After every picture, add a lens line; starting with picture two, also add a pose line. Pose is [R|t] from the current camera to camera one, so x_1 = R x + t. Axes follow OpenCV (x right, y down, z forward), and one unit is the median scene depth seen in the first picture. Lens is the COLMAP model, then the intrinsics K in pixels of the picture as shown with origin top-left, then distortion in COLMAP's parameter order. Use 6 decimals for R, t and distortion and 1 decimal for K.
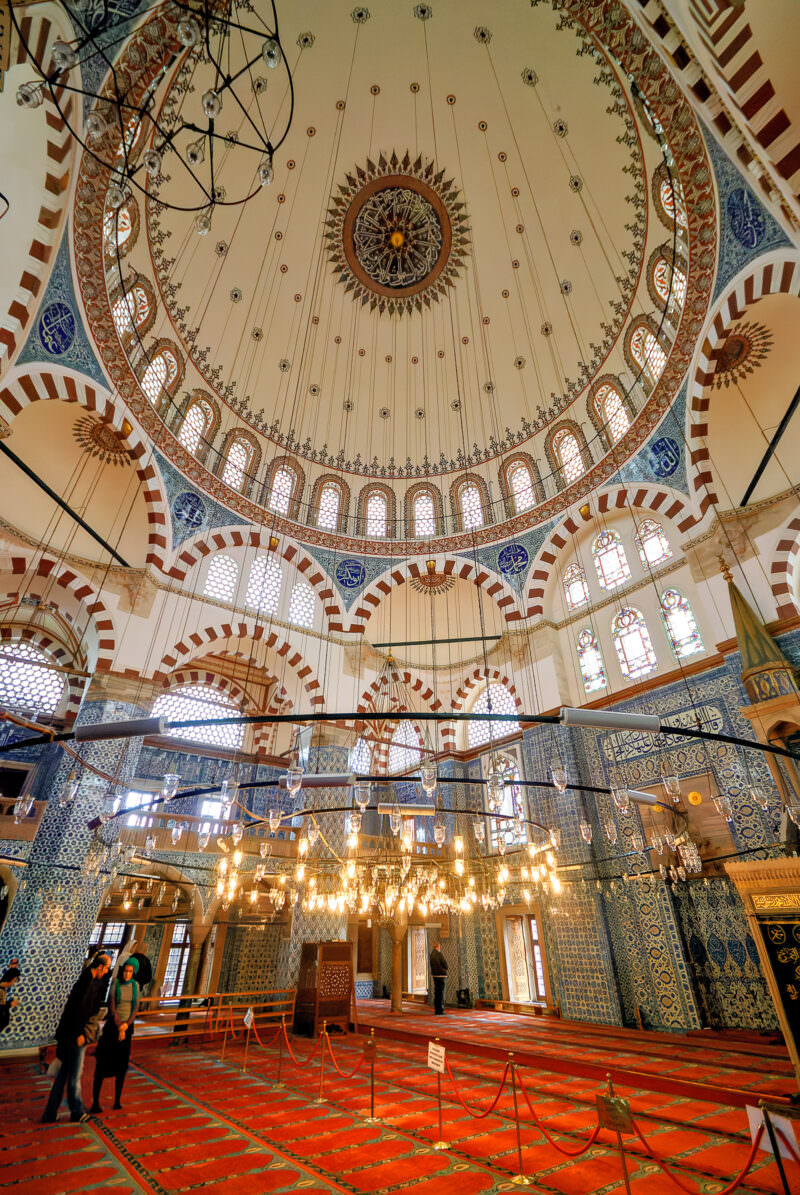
lens RADIAL K [[523.0, 0, 406.9], [0, 523.0, 601.5], [0, 0, 1]] dist [0.012463, -0.003649]
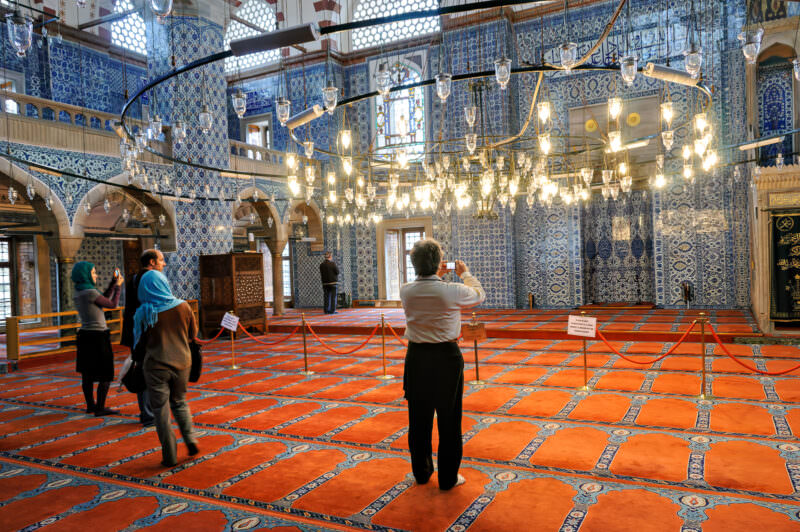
lens RADIAL K [[608.1, 0, 400.0], [0, 608.1, 266.0], [0, 0, 1]] dist [0.017473, 0.002160]
pose [[0.904867, -0.032611, 0.424443, -0.287670], [-0.203878, 0.842074, 0.499344, 0.103011], [-0.373697, -0.538375, 0.755317, 0.124967]]
